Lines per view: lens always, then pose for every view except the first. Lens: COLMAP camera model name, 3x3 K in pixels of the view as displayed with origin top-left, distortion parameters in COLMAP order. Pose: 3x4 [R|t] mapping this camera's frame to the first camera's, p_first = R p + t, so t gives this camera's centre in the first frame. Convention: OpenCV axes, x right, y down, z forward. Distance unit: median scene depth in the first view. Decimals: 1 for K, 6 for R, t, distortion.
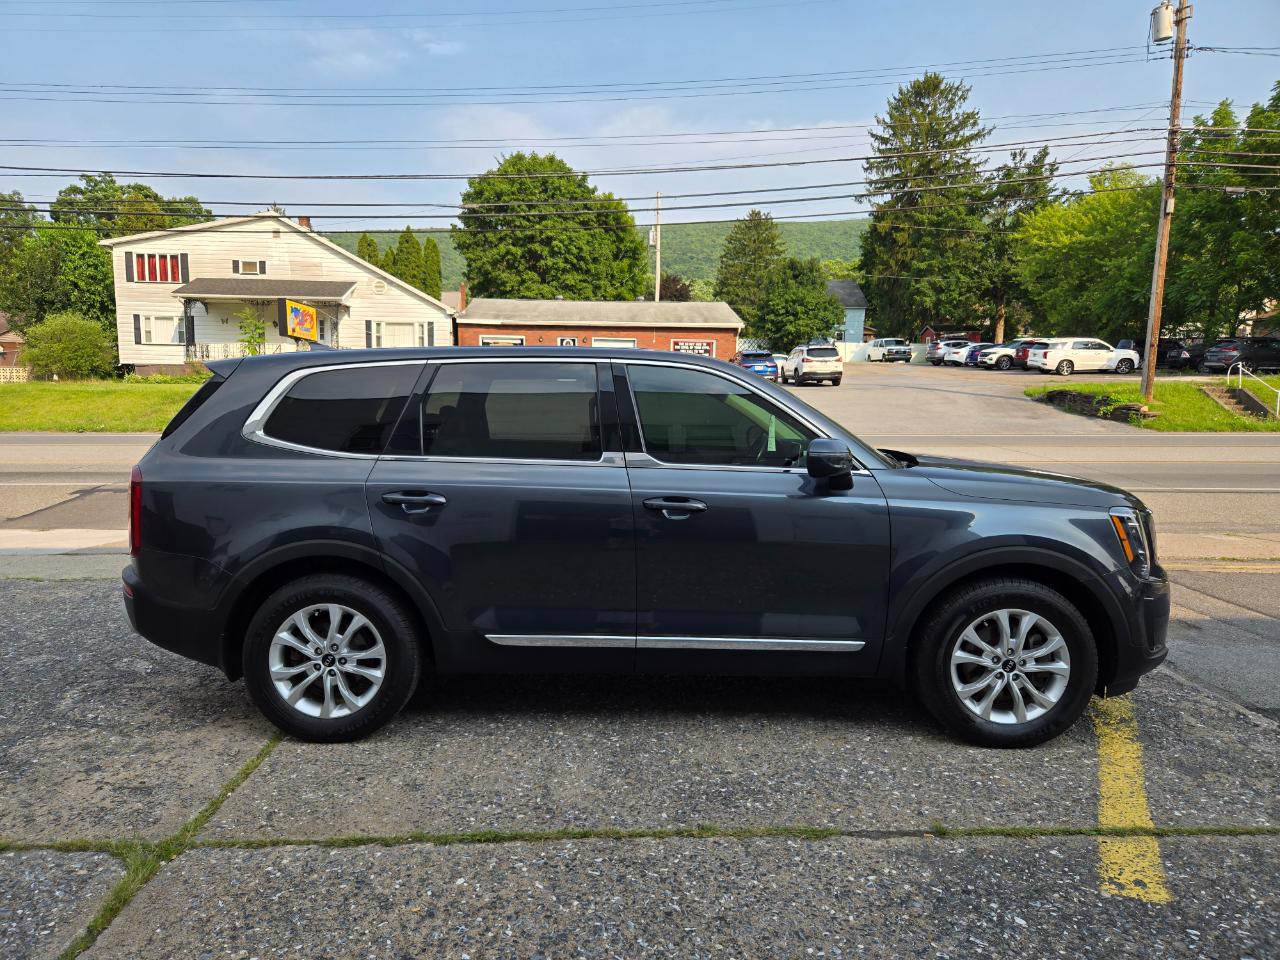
lens RADIAL K [[856.6, 0, 635.6], [0, 856.6, 461.1], [0, 0, 1]] dist [0.061914, -0.042824]
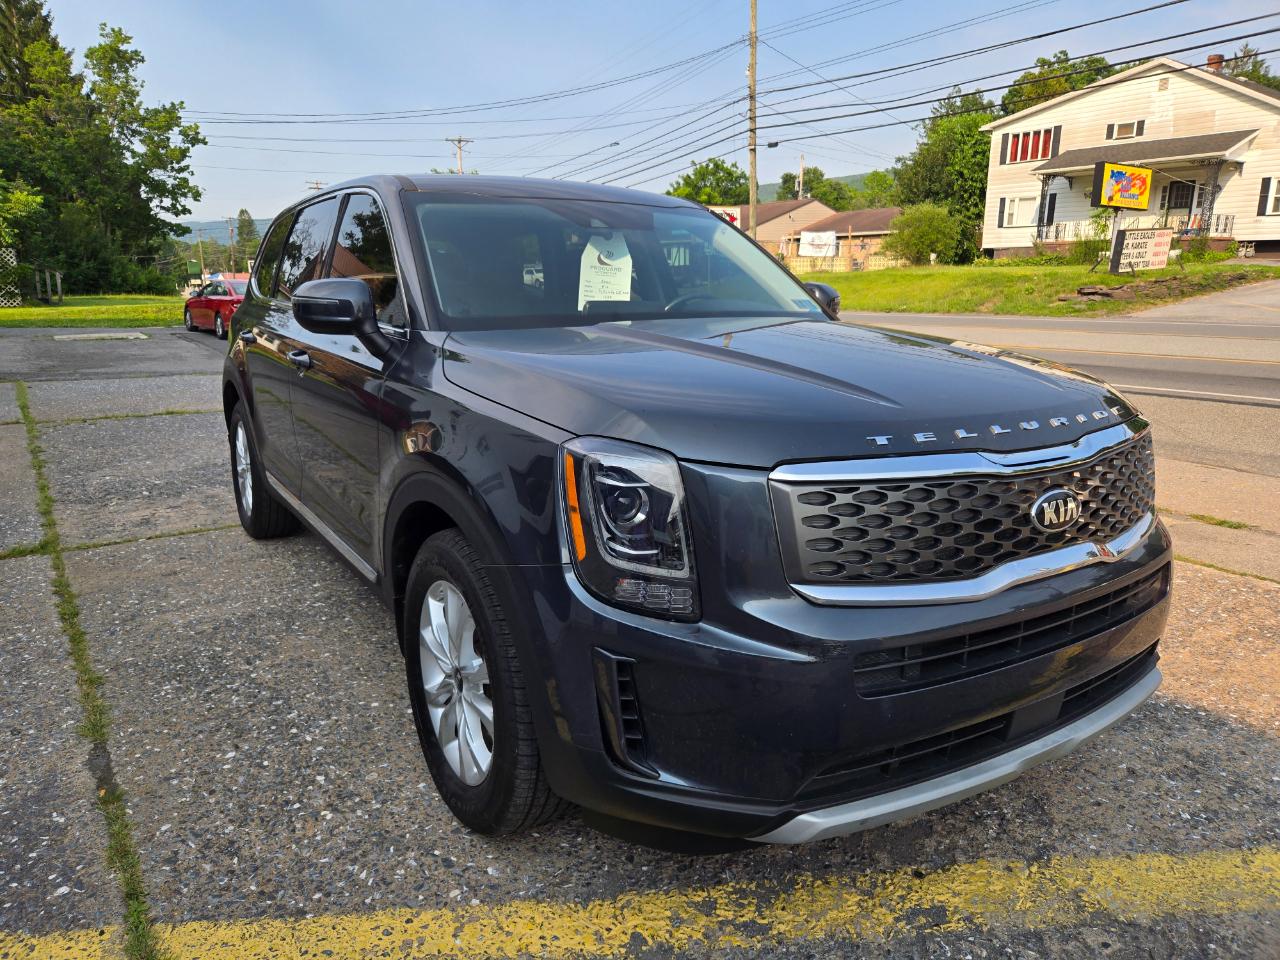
lens RADIAL K [[857.0, 0, 635.0], [0, 857.0, 472.2], [0, 0, 1]] dist [0.064239, -0.045553]
pose [[0.542547, 0.177415, -0.821076, 0.113104], [-0.061102, 0.983188, 0.172068, -0.001232], [0.837800, -0.043186, 0.544267, 0.094347]]
